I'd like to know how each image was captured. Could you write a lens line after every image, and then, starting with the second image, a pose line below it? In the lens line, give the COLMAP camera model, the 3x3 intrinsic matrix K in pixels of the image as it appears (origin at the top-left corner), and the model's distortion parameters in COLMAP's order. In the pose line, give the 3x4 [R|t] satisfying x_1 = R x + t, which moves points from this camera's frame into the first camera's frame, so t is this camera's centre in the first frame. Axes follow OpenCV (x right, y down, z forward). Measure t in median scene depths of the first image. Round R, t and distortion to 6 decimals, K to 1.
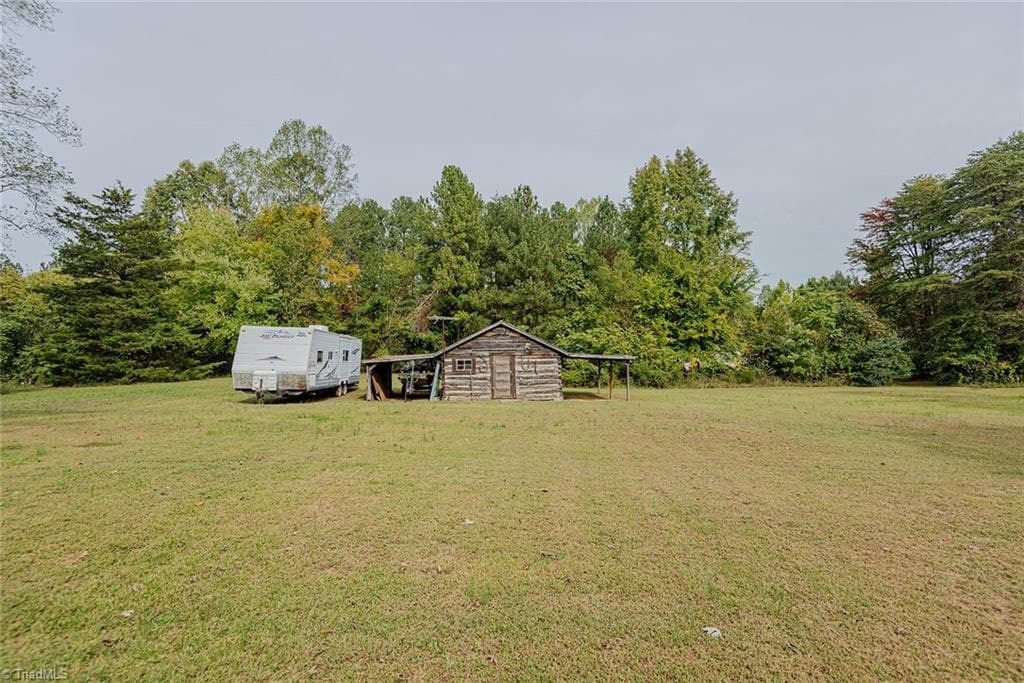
lens RADIAL K [[480.9, 0, 513.7], [0, 480.9, 338.6], [0, 0, 1]] dist [0.011827, -0.000179]
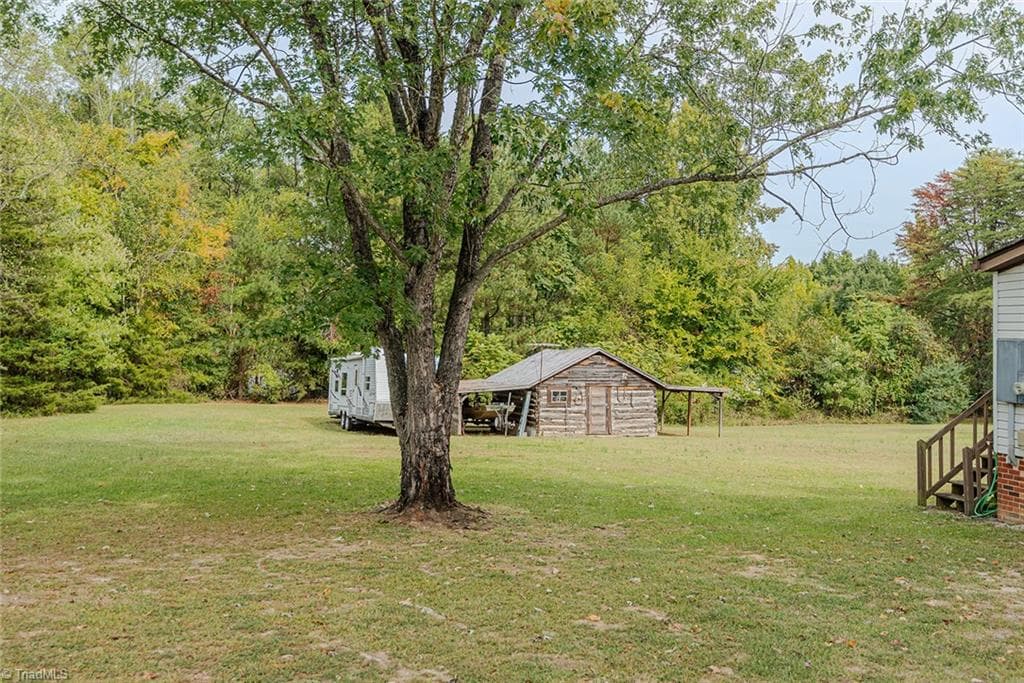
lens RADIAL K [[997.4, 0, 512.0], [0, 997.4, 341.5], [0, 0, 1]] dist [0.021774, -0.000397]
pose [[0.962462, 0.025027, 0.270260, -0.360210], [-0.028696, 0.999542, 0.009634, -0.032628], [-0.269895, -0.017028, 0.962739, -0.394474]]
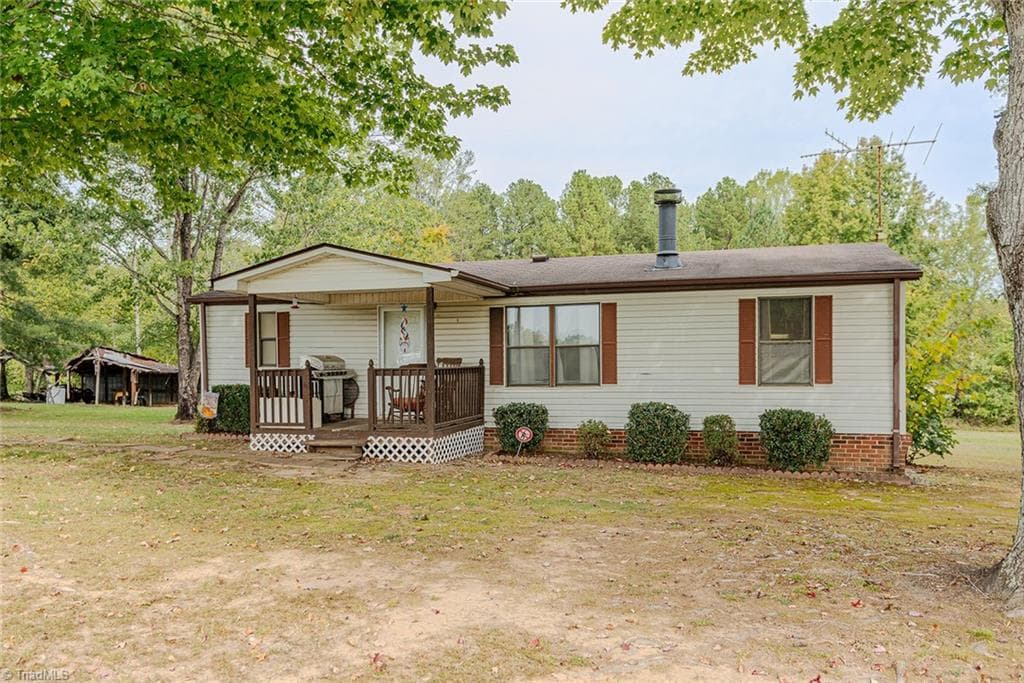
lens RADIAL K [[842.0, 0, 479.5], [0, 842.0, 365.6], [0, 0, 1]] dist [0.022428, 0.003405]
pose [[0.968278, 0.022531, -0.248859, 0.103031], [-0.016944, 0.999554, 0.024572, -0.039487], [0.249302, -0.019576, 0.968228, -0.686936]]
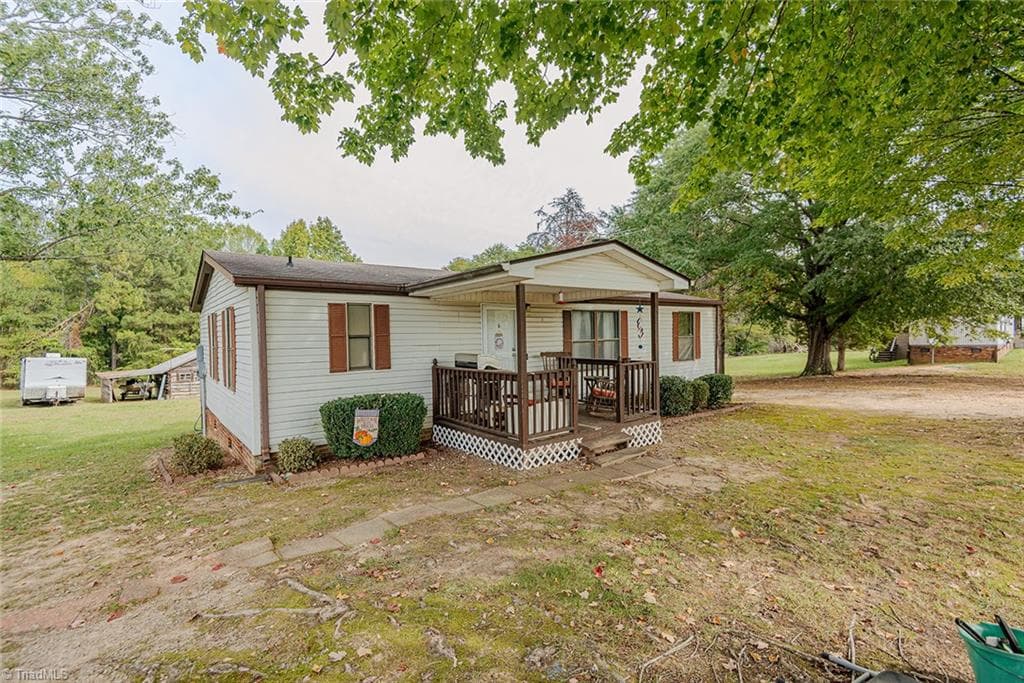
lens RADIAL K [[466.0, 0, 520.0], [0, 466.0, 339.8], [0, 0, 1]] dist [0.001978, -0.001105]
pose [[0.739710, 0.005140, 0.672907, -0.172495], [-0.005226, 0.999985, -0.001893, -0.039227], [-0.672906, -0.002116, 0.739725, -0.499728]]
